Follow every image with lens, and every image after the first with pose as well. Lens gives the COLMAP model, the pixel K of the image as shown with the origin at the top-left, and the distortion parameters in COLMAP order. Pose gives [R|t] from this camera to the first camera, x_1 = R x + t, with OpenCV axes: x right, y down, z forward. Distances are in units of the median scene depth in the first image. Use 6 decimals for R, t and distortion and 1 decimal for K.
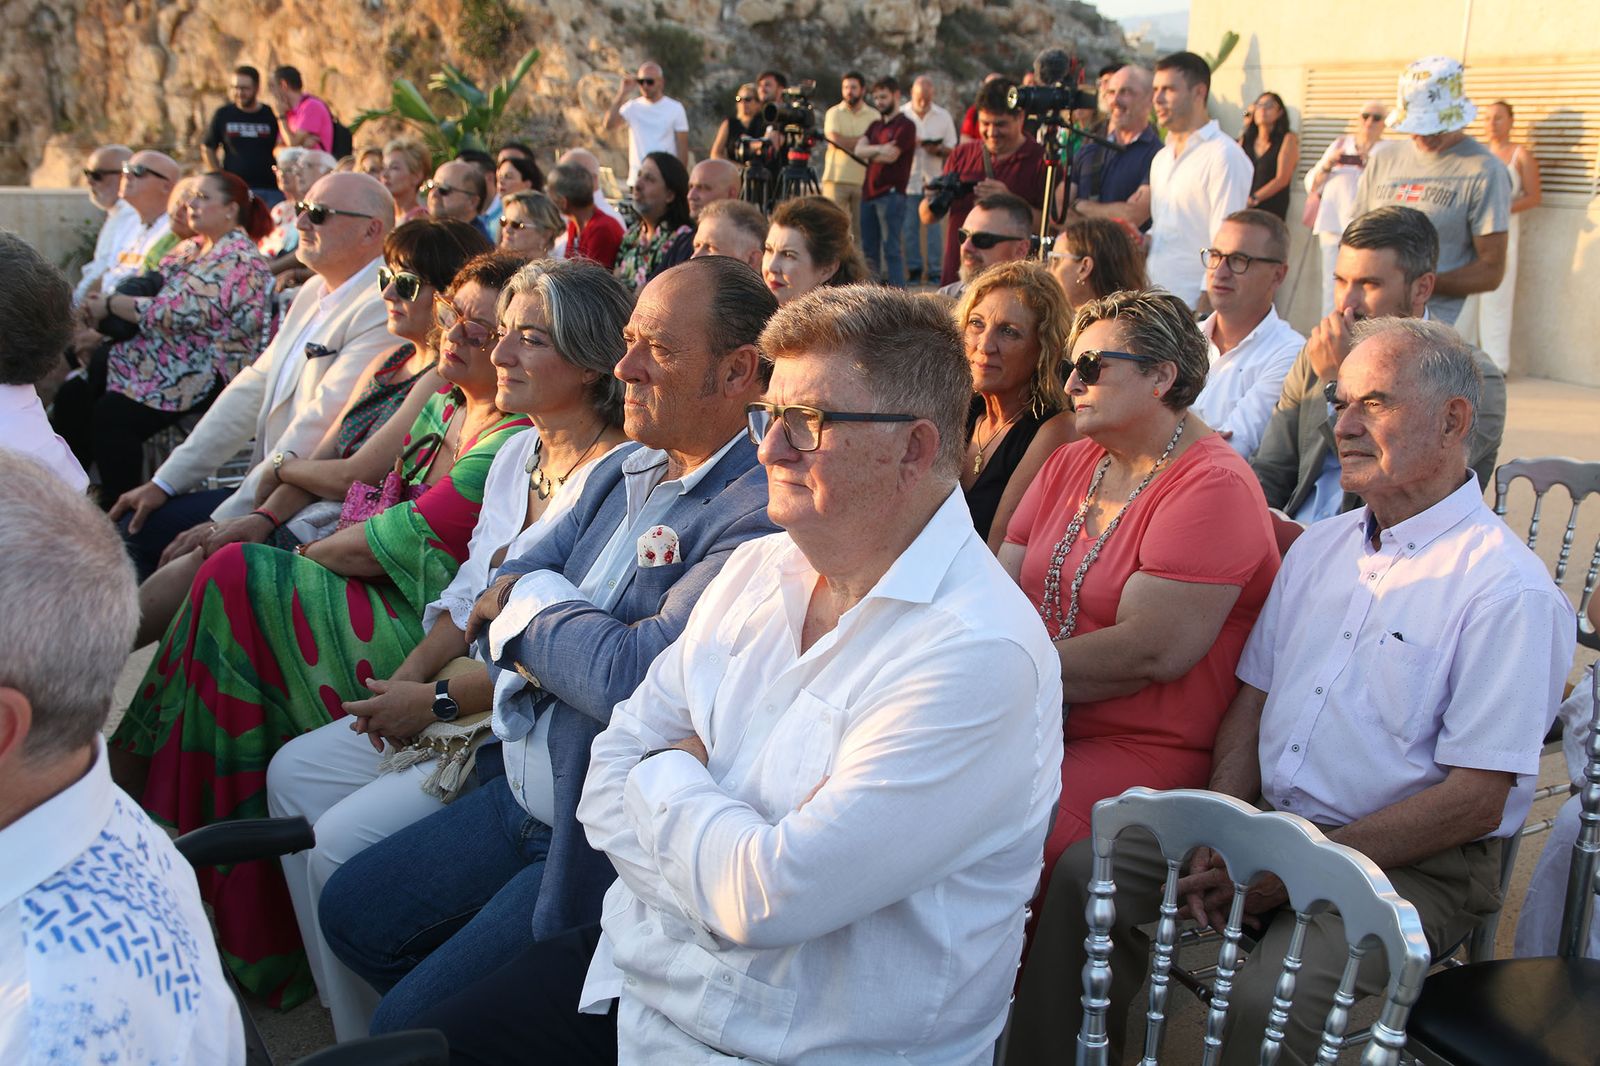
lens RADIAL K [[1674.4, 0, 800.0], [0, 1674.4, 533.0], [0, 0, 1]] dist [-0.074760, 0.222169]
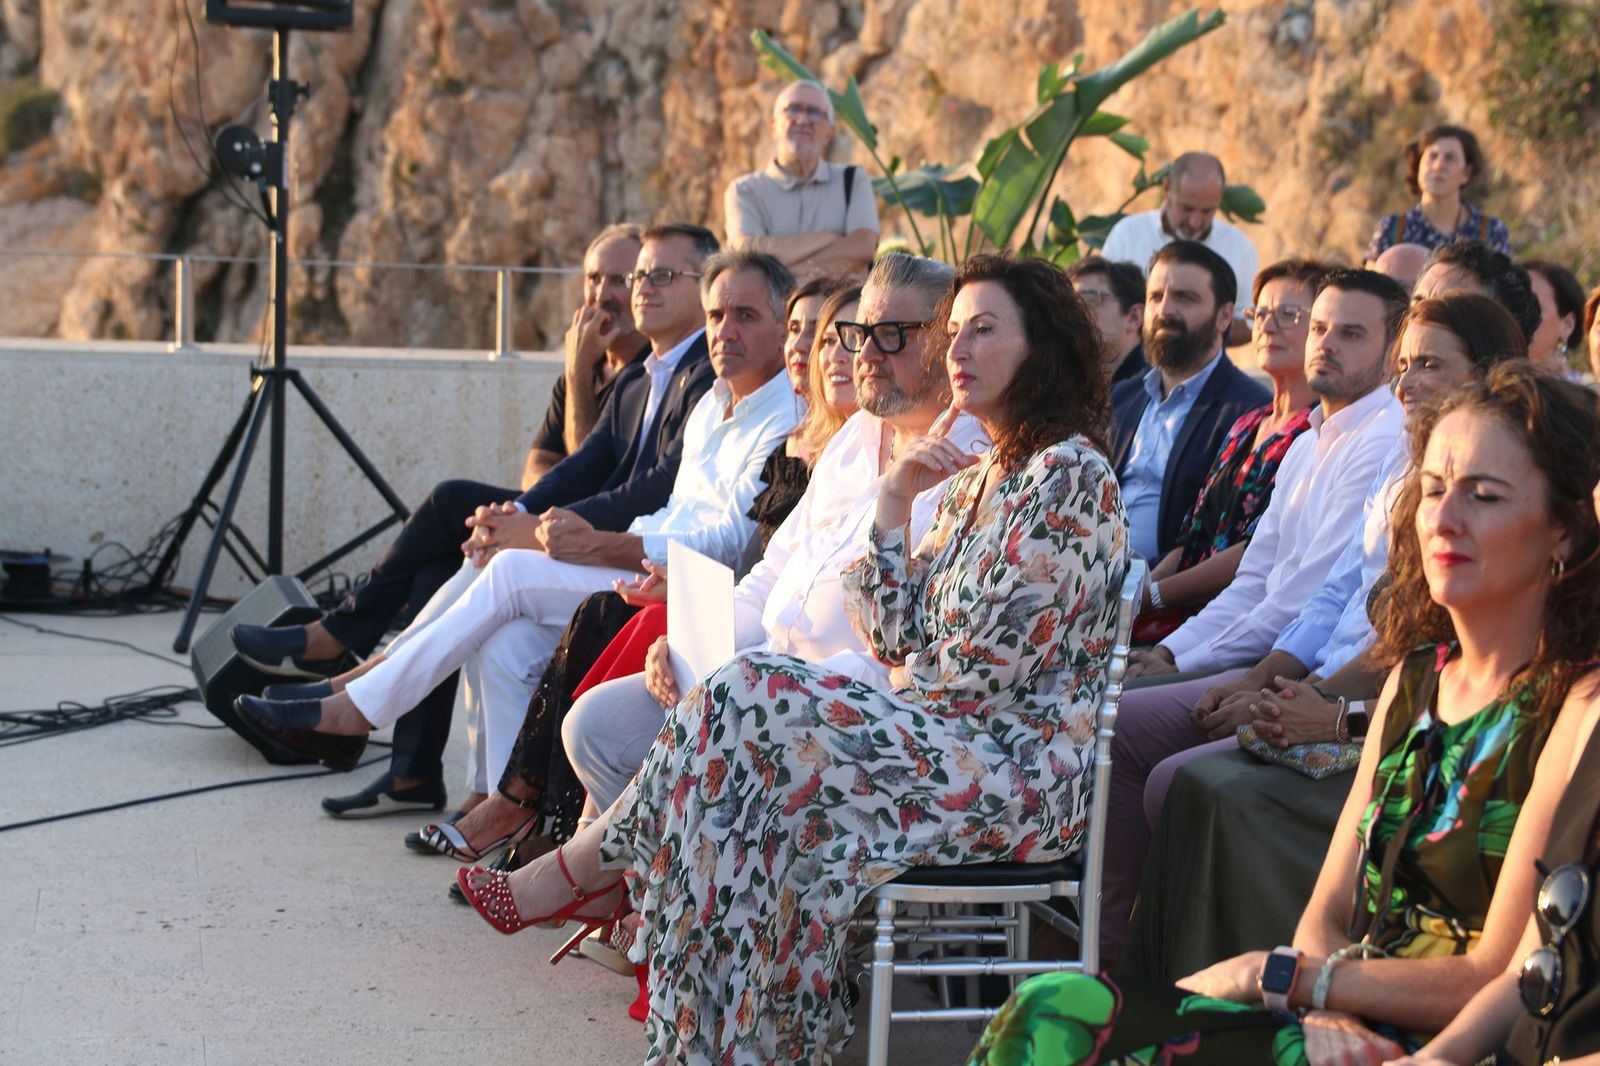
lens RADIAL K [[3485.6, 0, 748.0], [0, 3485.6, 567.0], [0, 0, 1]] dist [0.208877, 0.097504]
pose [[0.948990, 0.040260, -0.312725, -0.071886], [-0.088836, 0.985775, -0.142674, 0.007783], [0.302533, 0.163178, 0.939067, -0.026020]]
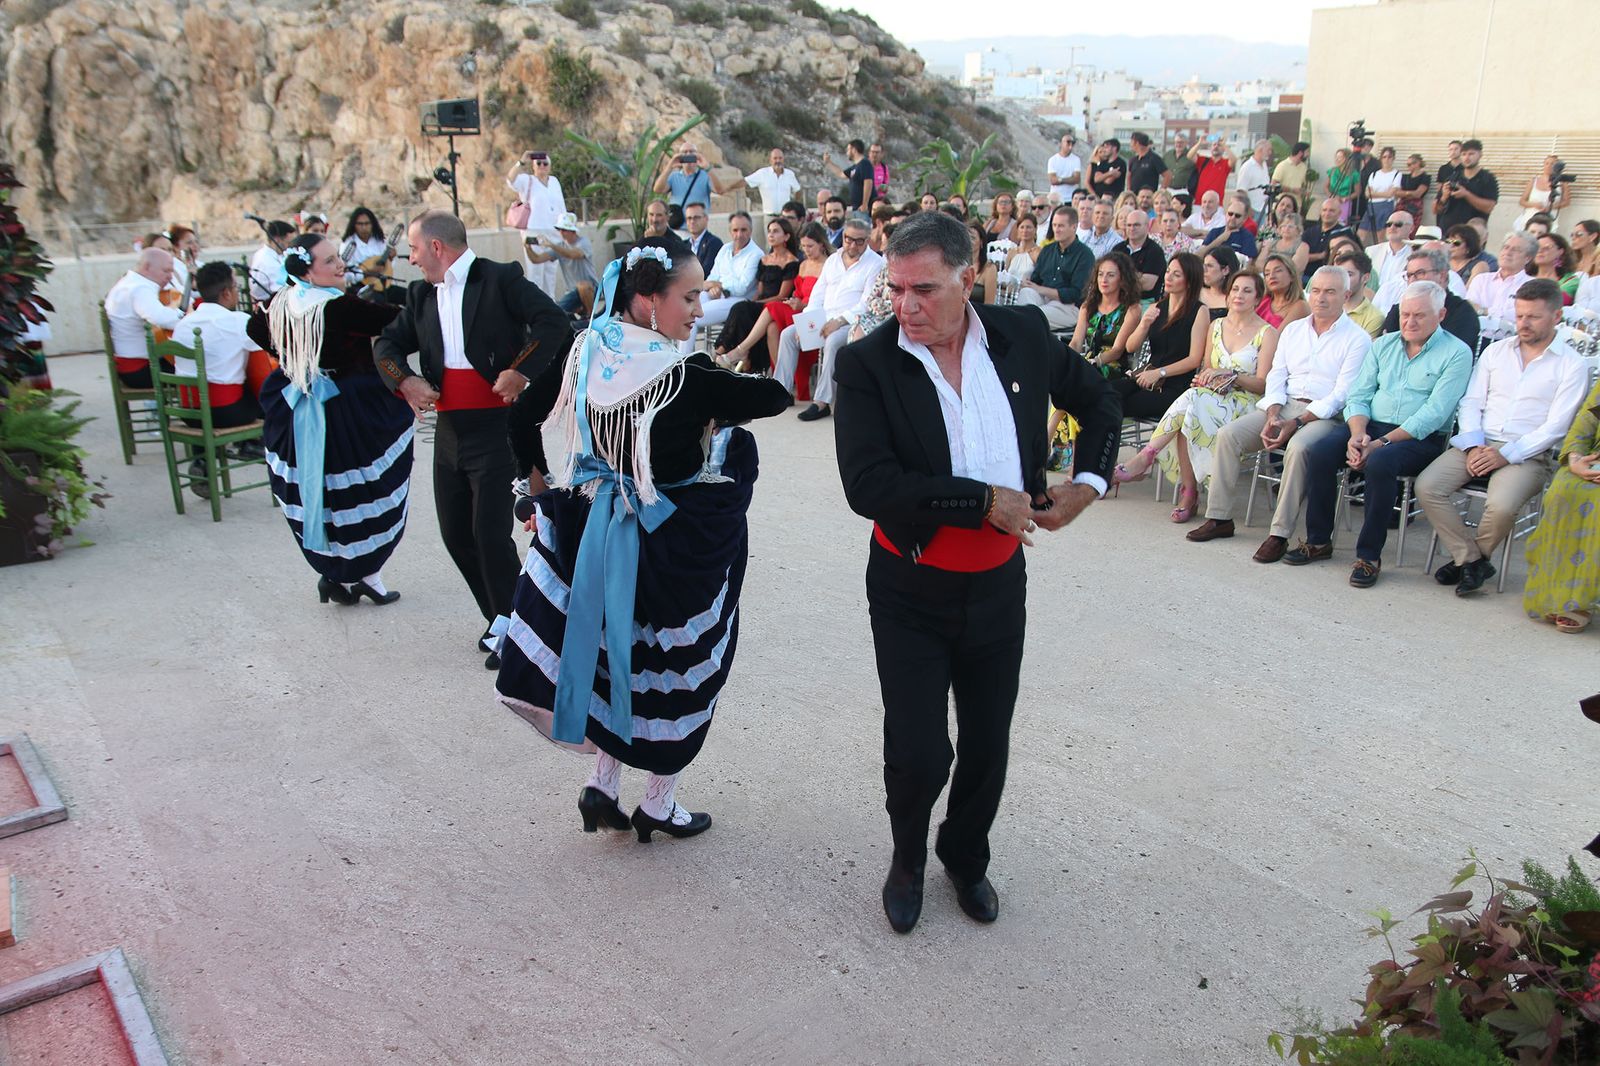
lens RADIAL K [[1286.6, 0, 795.0], [0, 1286.6, 557.3], [0, 0, 1]] dist [-0.126113, 0.123059]
pose [[0.991405, -0.065998, 0.112964, -0.130964], [0.056726, 0.994899, 0.083415, 0.013303], [-0.117893, -0.076290, 0.990092, -0.096873]]
